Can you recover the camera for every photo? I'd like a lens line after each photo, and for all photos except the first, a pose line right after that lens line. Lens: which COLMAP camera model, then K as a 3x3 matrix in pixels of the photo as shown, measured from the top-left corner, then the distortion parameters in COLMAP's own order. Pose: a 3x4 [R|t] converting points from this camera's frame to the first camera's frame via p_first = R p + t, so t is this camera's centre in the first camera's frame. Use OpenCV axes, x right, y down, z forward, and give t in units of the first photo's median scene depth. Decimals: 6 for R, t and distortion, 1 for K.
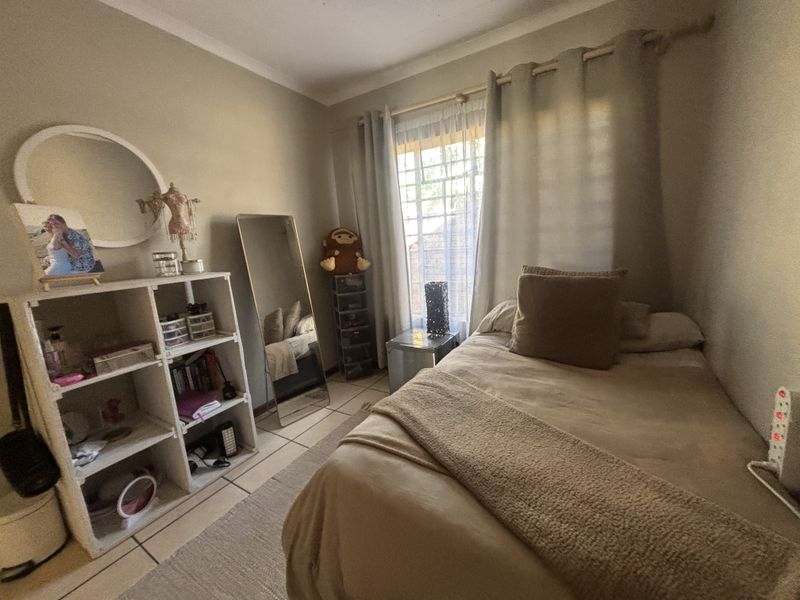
lens RADIAL K [[320.3, 0, 400.2], [0, 320.3, 297.5], [0, 0, 1]] dist [0.000115, -0.000322]
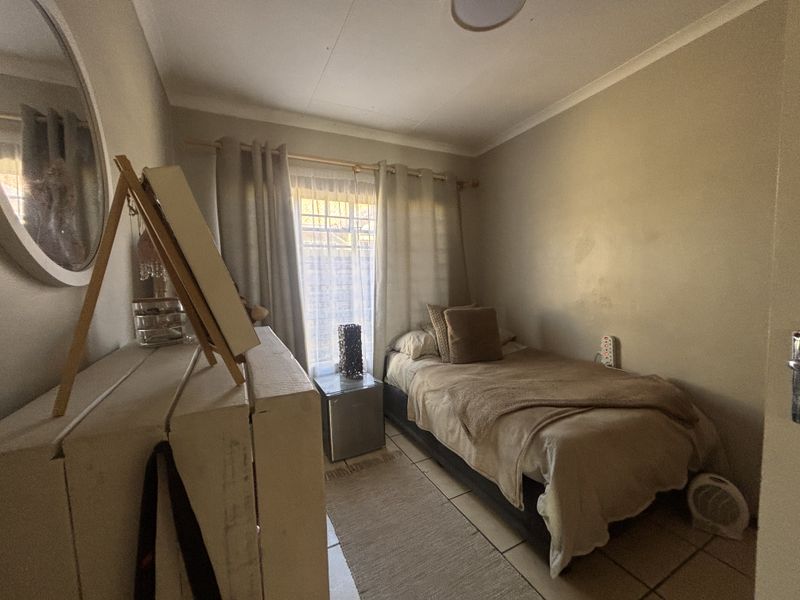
lens RADIAL K [[320.3, 0, 400.2], [0, 320.3, 297.5], [0, 0, 1]] dist [0.000115, -0.000322]
pose [[0.524588, -0.008032, 0.851318, -0.867403], [0.148770, 0.985435, -0.082375, -0.034800], [-0.838257, 0.169864, 0.518143, 0.386601]]
